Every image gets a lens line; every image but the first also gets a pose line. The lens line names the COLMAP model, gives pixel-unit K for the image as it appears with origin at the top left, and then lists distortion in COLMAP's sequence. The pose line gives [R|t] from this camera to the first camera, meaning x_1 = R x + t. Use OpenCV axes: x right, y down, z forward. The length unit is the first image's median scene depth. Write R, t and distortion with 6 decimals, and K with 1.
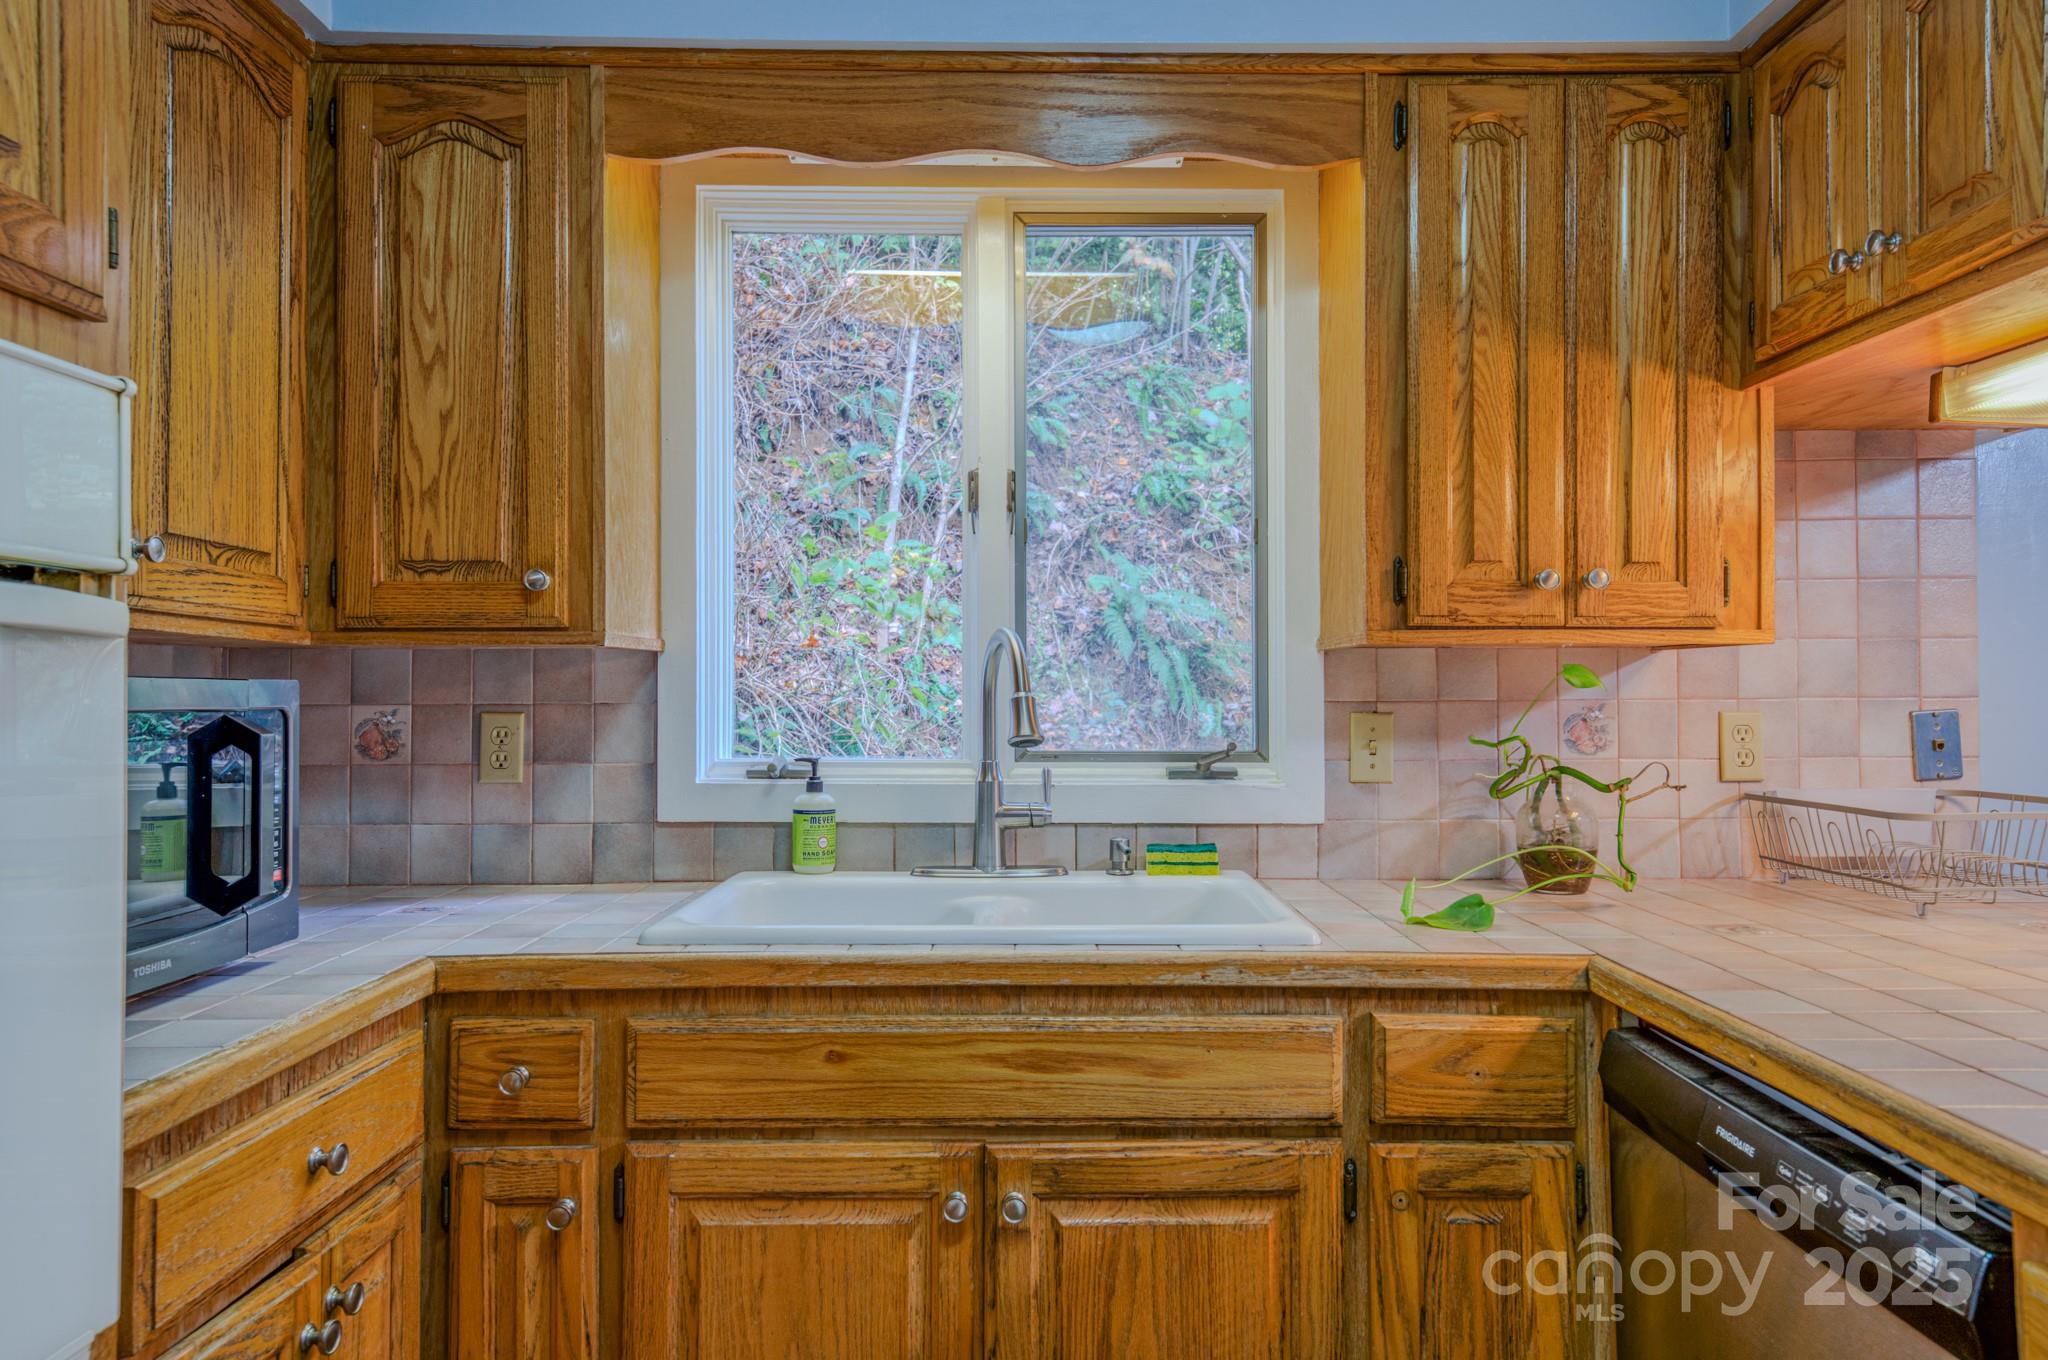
lens RADIAL K [[1330.8, 0, 1019.6], [0, 1330.8, 675.8], [0, 0, 1]] dist [0.023920, 0.002147]
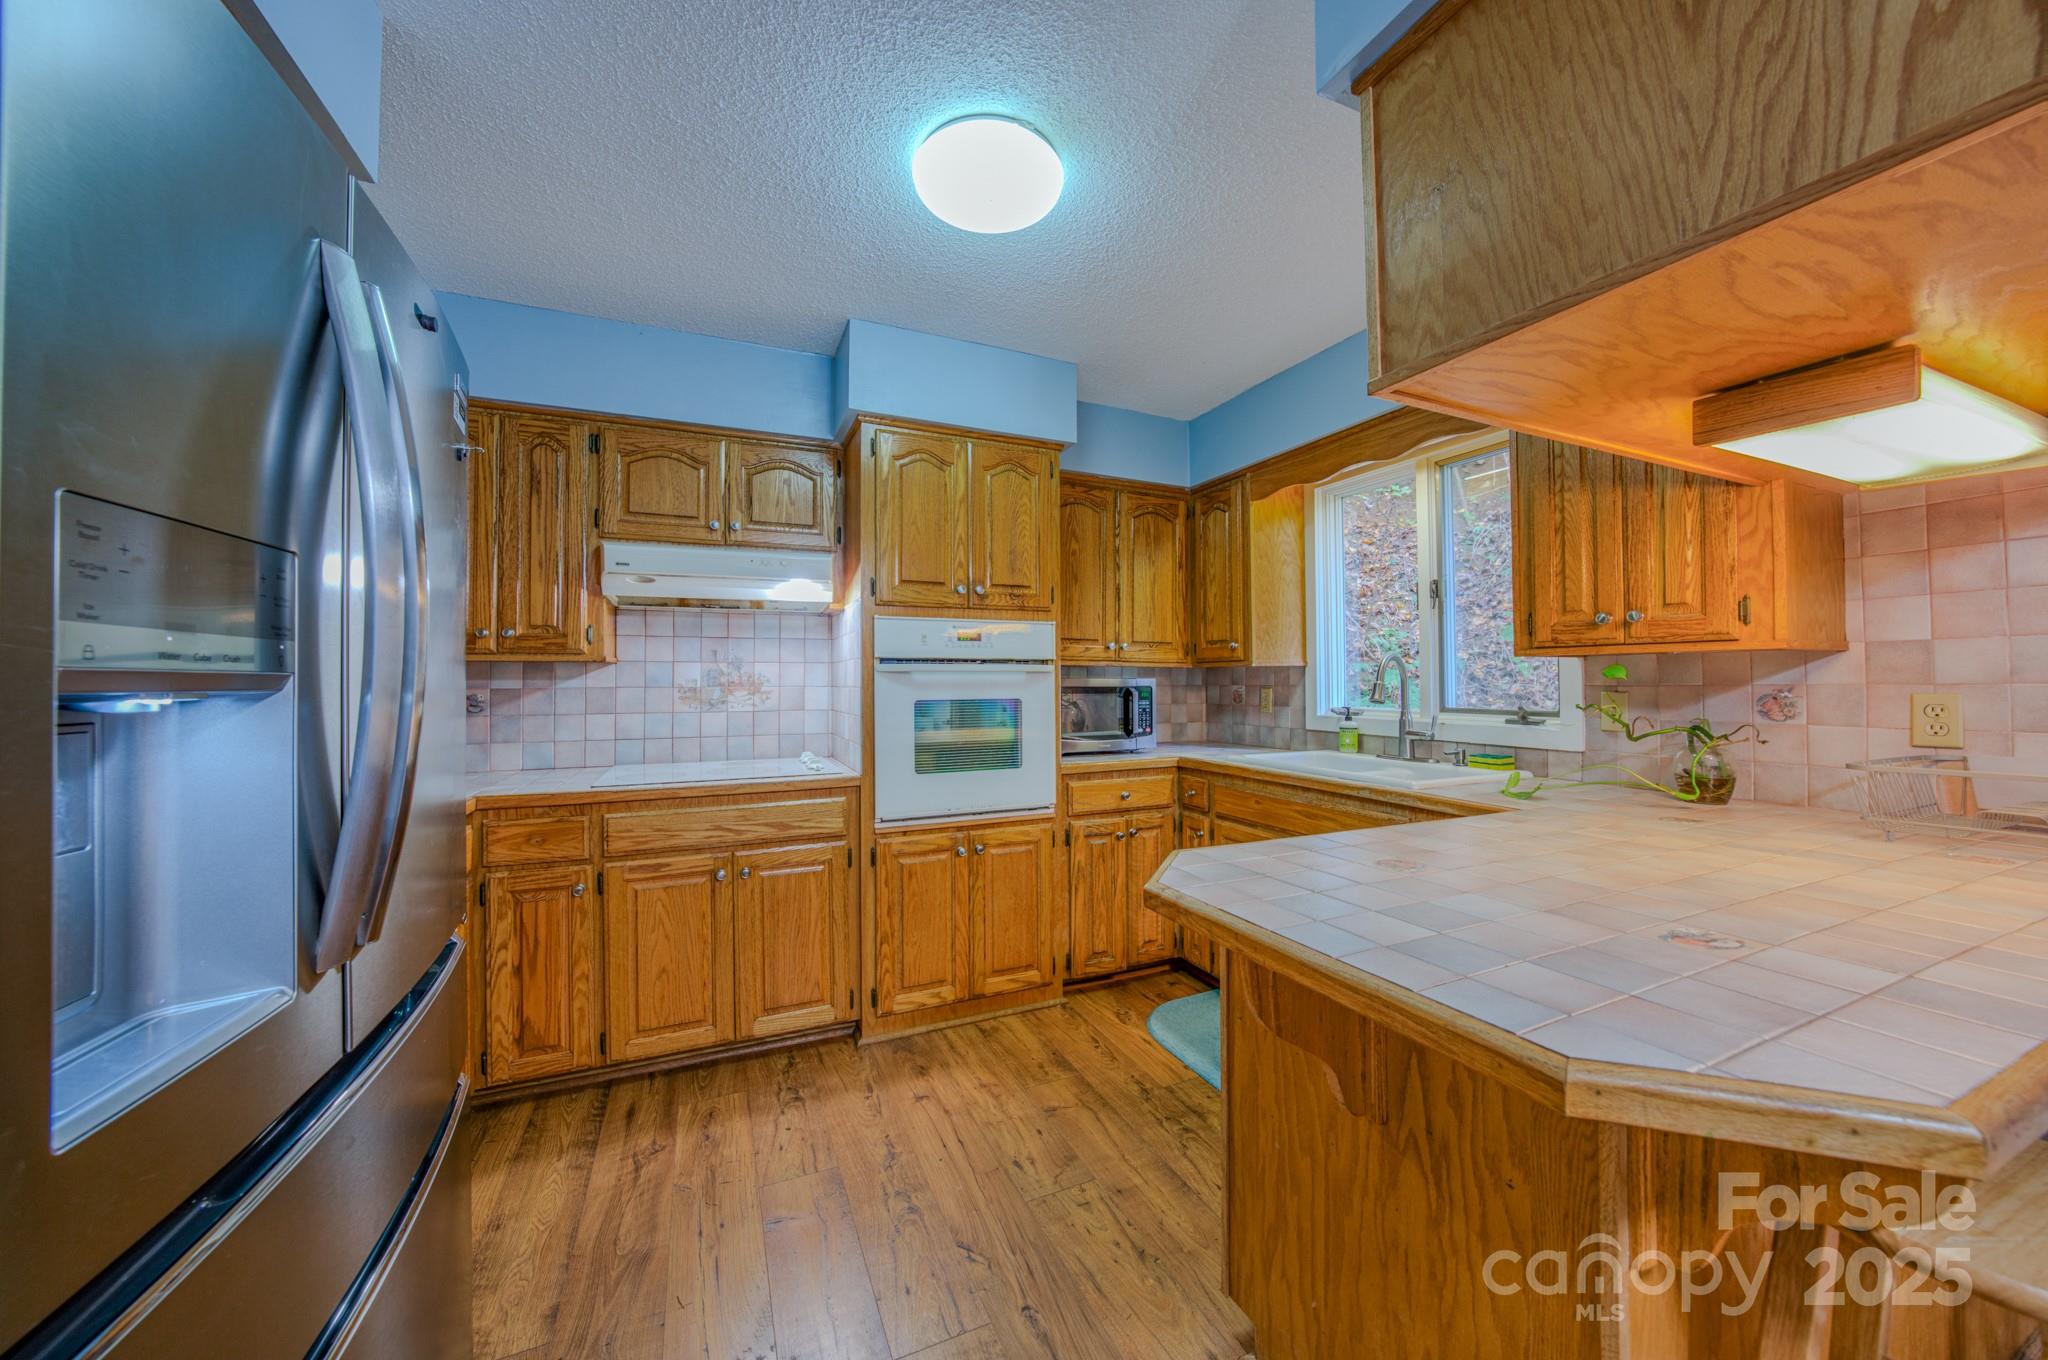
lens RADIAL K [[717.4, 0, 1026.4], [0, 717.4, 677.1], [0, 0, 1]] dist [0.009851, 0.000446]
pose [[0.405533, -0.006423, -0.914058, 0.952981], [0.017866, 0.999840, 0.000901, -0.007691], [0.913906, -0.016696, 0.405583, -0.116913]]
